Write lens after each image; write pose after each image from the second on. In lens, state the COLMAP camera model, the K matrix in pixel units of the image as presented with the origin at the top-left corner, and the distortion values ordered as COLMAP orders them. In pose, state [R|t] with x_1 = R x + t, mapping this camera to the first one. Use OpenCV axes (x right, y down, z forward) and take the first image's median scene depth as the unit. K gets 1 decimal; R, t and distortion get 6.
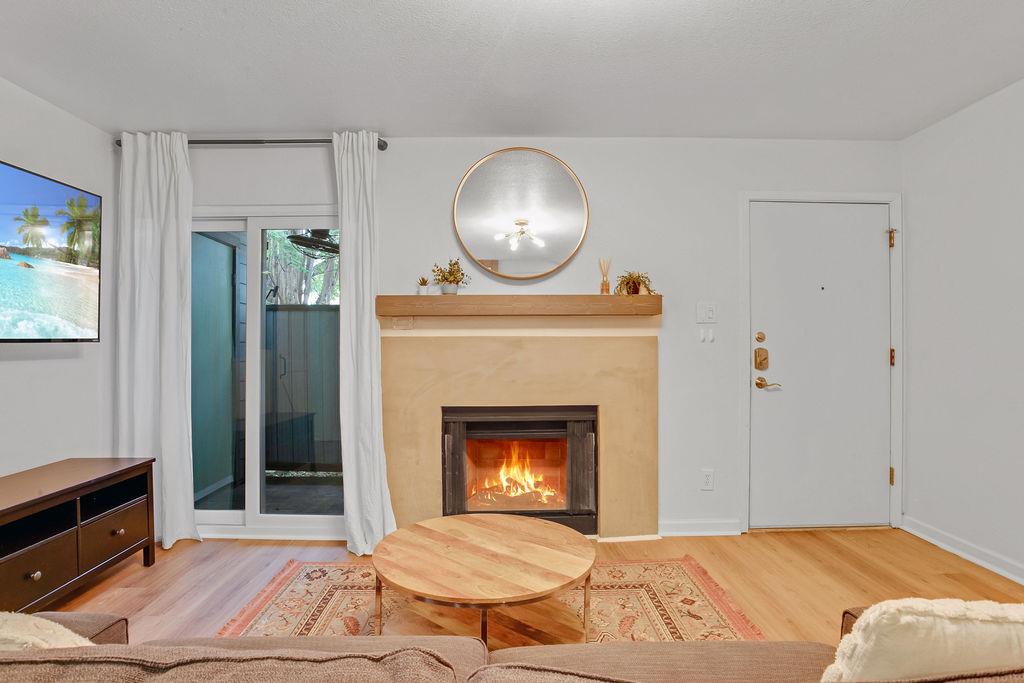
lens RADIAL K [[537.6, 0, 509.6], [0, 537.6, 342.2], [0, 0, 1]] dist [-0.068470, 0.015812]
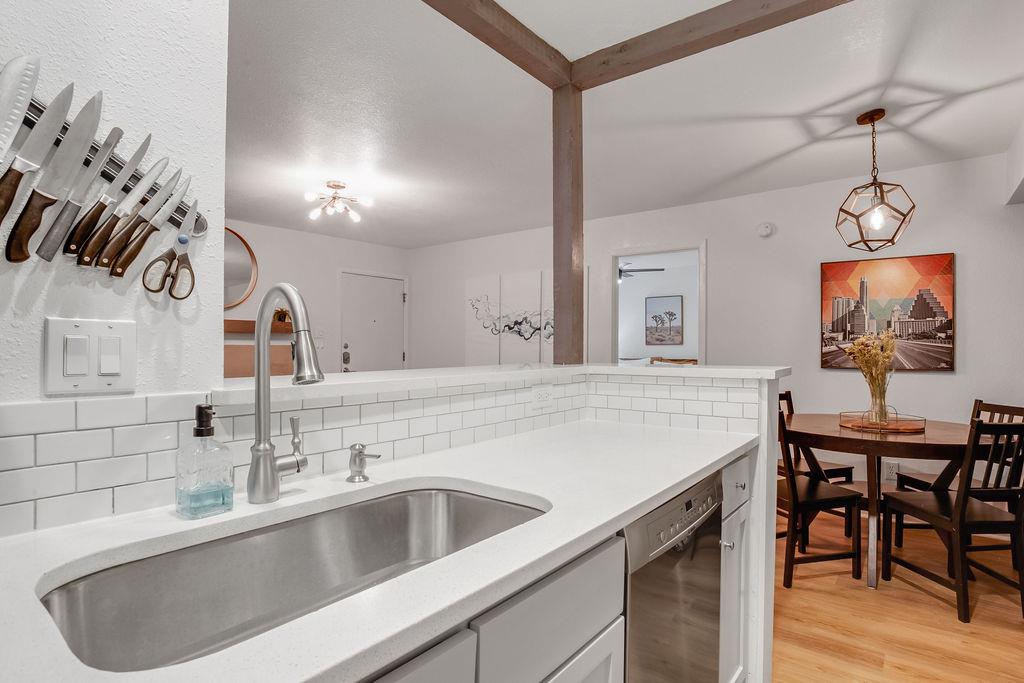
lens RADIAL K [[537.6, 0, 509.6], [0, 537.6, 342.2], [0, 0, 1]] dist [-0.068470, 0.015812]
pose [[0.641853, 0.008858, 0.766777, -0.613456], [-0.006179, 0.999961, -0.006380, -0.015396], [-0.766803, -0.000643, 0.641882, -0.669455]]
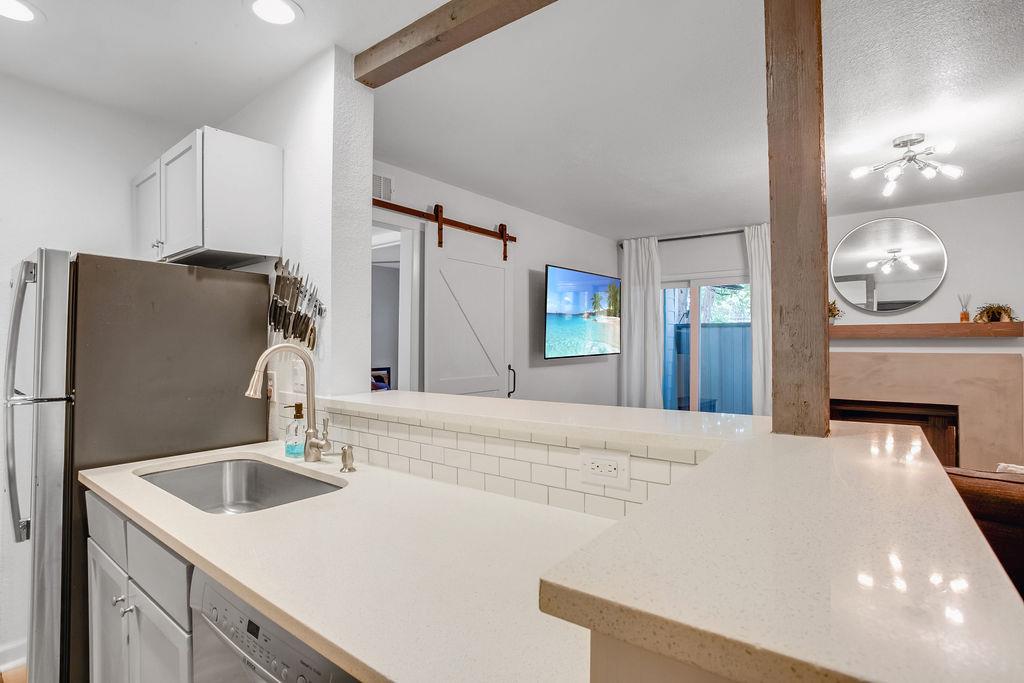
lens RADIAL K [[503.9, 0, 512.0], [0, 503.9, 341.5], [0, 0, 1]] dist [-0.062971, 0.035475]
pose [[0.785812, 0.001249, -0.618464, 0.048130], [0.004164, 0.999965, 0.007310, -0.054219], [0.618451, -0.008319, 0.785779, -0.639459]]
